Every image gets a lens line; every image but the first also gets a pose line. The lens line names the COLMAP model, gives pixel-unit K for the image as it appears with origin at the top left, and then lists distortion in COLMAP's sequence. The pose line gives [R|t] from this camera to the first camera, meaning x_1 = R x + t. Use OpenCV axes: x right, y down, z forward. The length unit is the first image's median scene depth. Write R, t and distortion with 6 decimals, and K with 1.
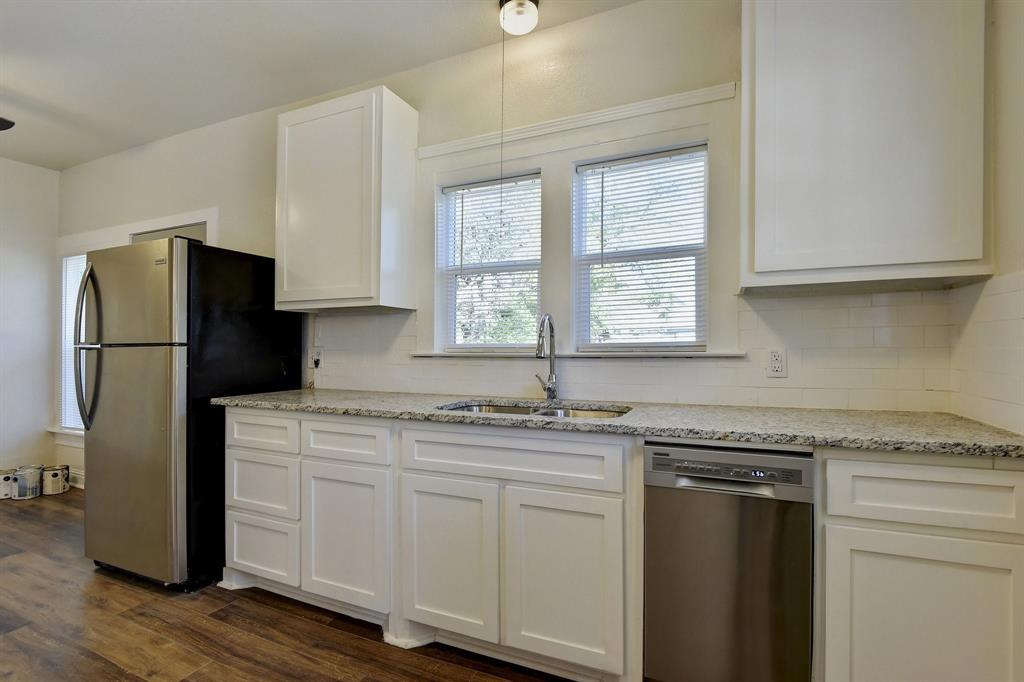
lens RADIAL K [[500.5, 0, 512.7], [0, 500.5, 342.0], [0, 0, 1]] dist [-0.011478, -0.002461]
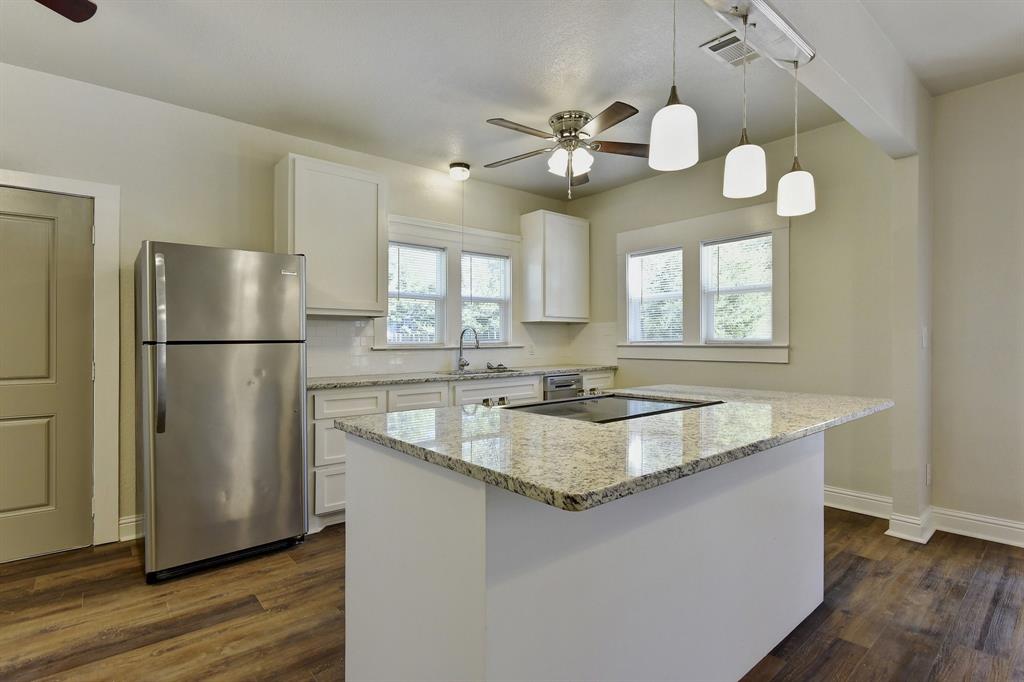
lens RADIAL K [[500.5, 0, 514.7], [0, 500.5, 344.0], [0, 0, 1]] dist [-0.011478, -0.002461]
pose [[0.405908, -0.001406, 0.913913, -1.683633], [-0.001503, 0.999996, 0.002206, 0.007771], [-0.913913, -0.002269, 0.405904, 0.012816]]
